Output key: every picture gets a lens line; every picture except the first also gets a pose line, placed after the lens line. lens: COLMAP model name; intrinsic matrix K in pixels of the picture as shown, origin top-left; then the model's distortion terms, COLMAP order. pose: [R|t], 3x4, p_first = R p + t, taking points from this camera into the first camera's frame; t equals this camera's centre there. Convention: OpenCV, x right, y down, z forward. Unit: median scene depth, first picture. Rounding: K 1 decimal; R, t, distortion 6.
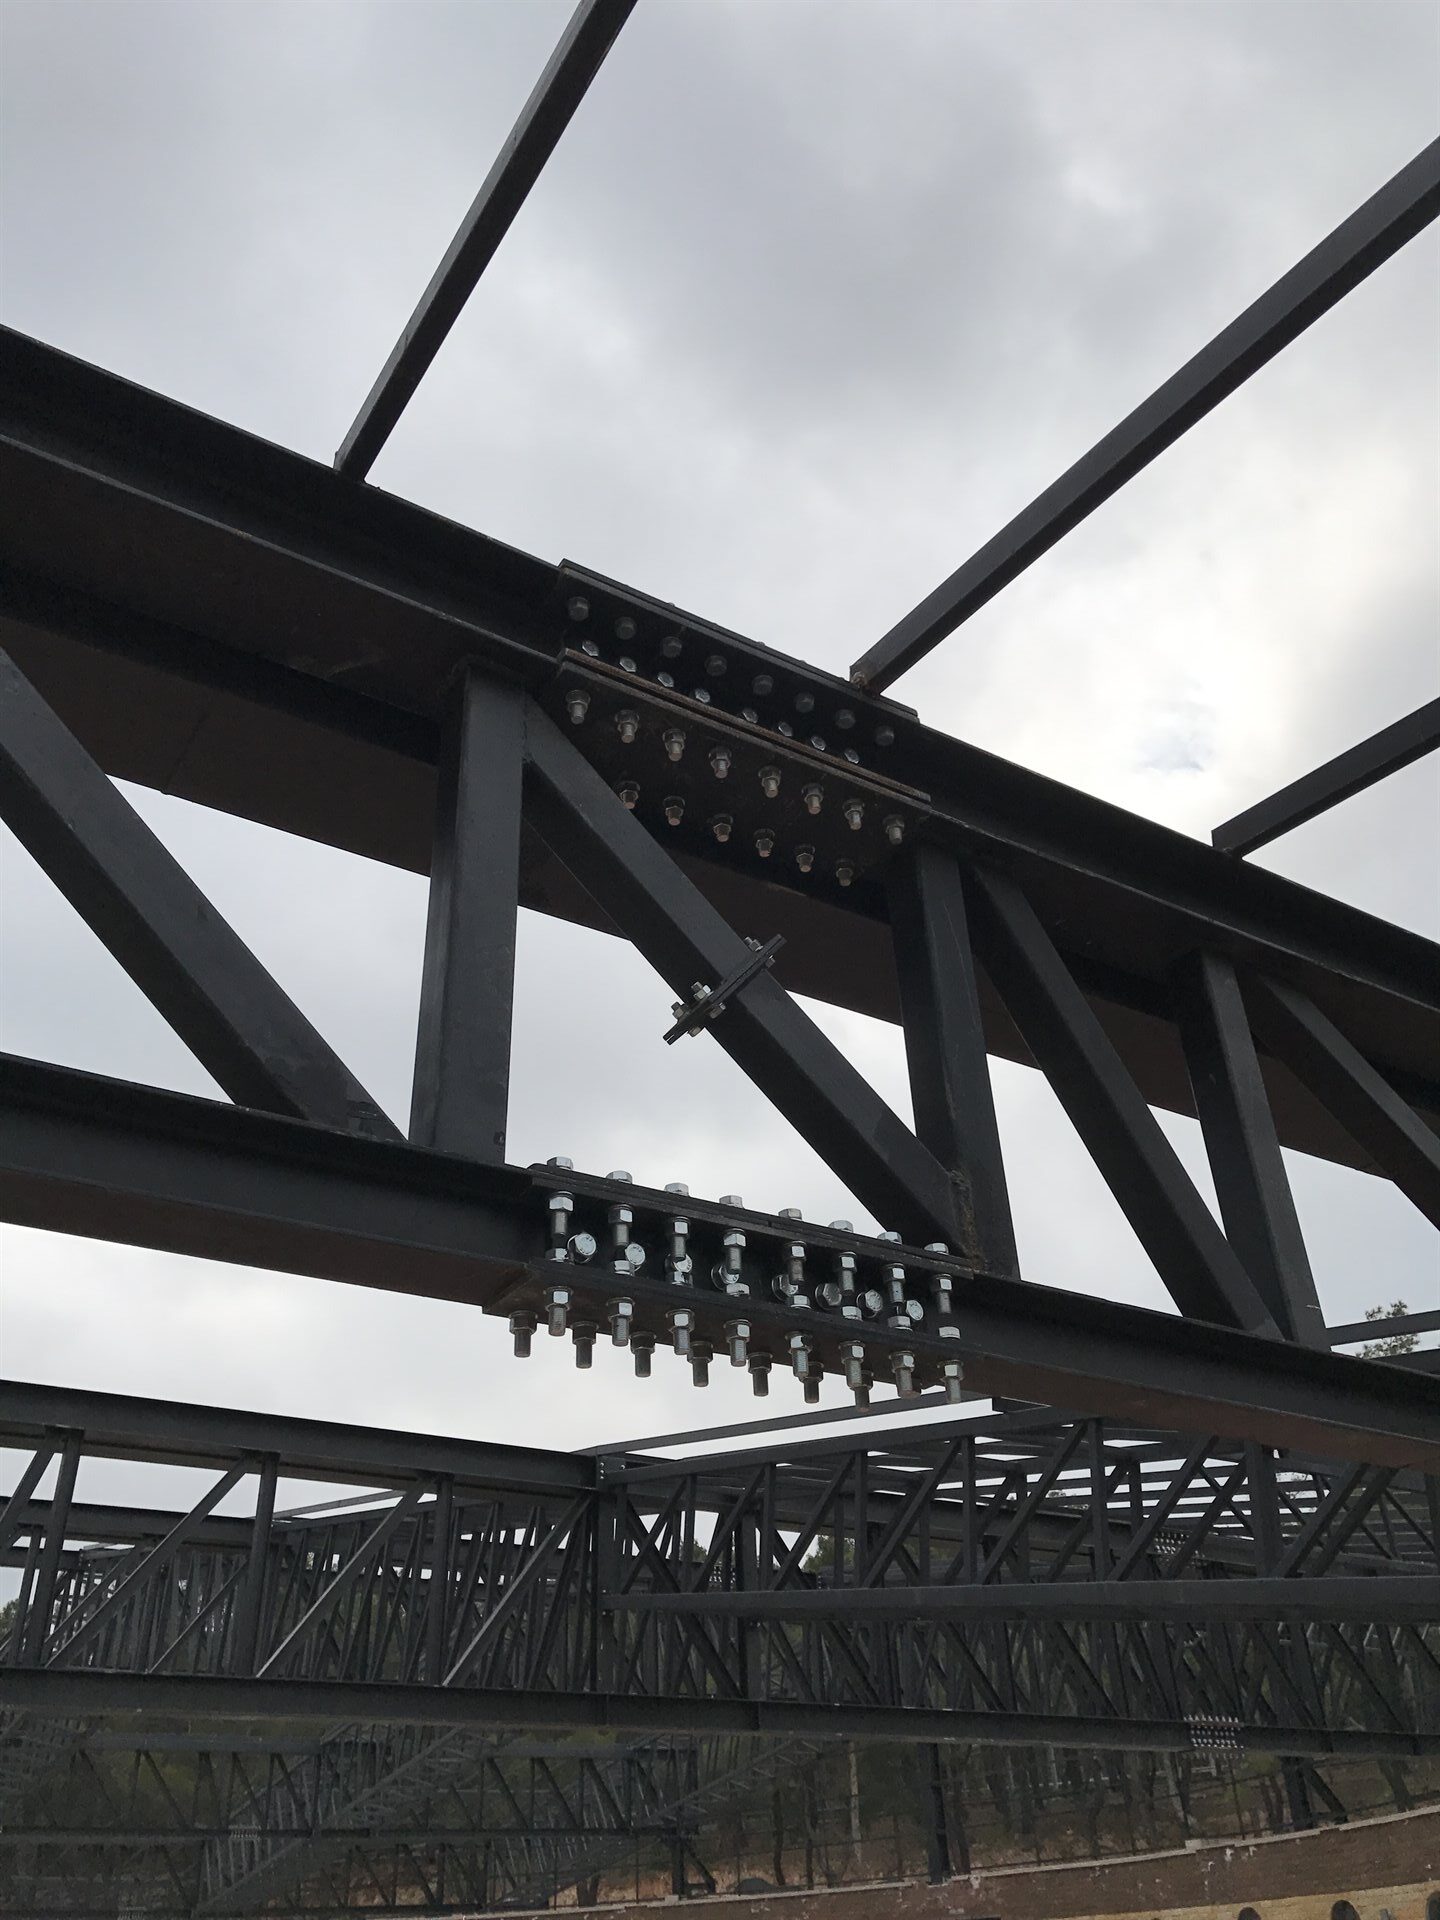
lens RADIAL K [[1582.7, 0, 705.6], [0, 1582.7, 957.5], [0, 0, 1]] dist [0.051728, -0.070773]
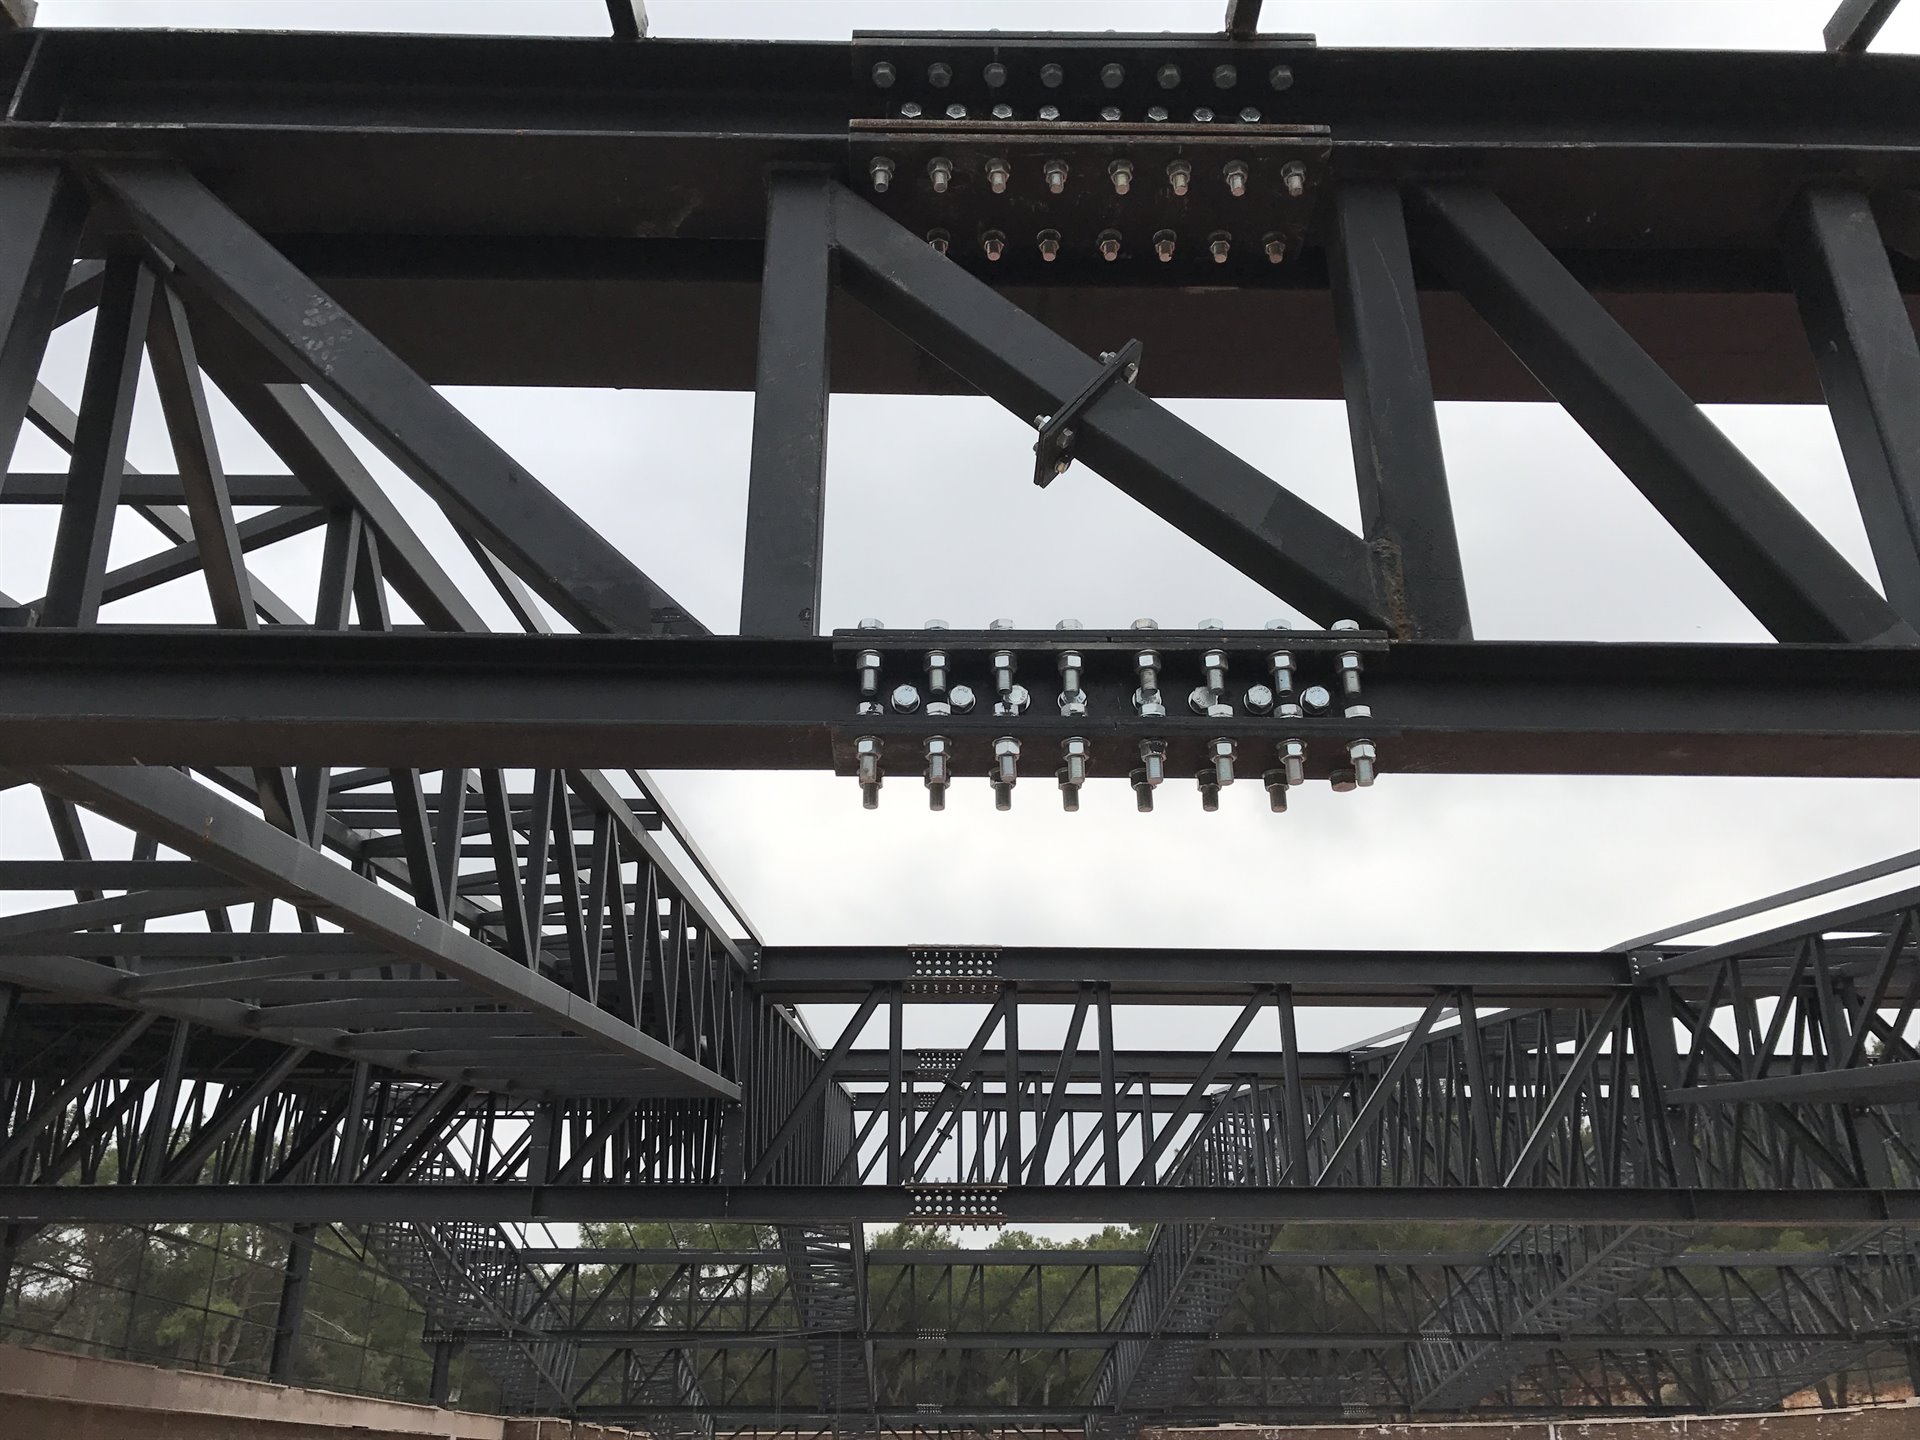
lens RADIAL K [[1572.8, 0, 960.0], [0, 1572.8, 718.5], [0, 0, 1]] dist [0.004273, 0.003817]
pose [[0.848381, -0.197330, -0.491234, 0.343083], [0.255715, 0.965249, 0.053887, 0.116569], [0.463530, -0.171333, 0.869359, 0.113033]]
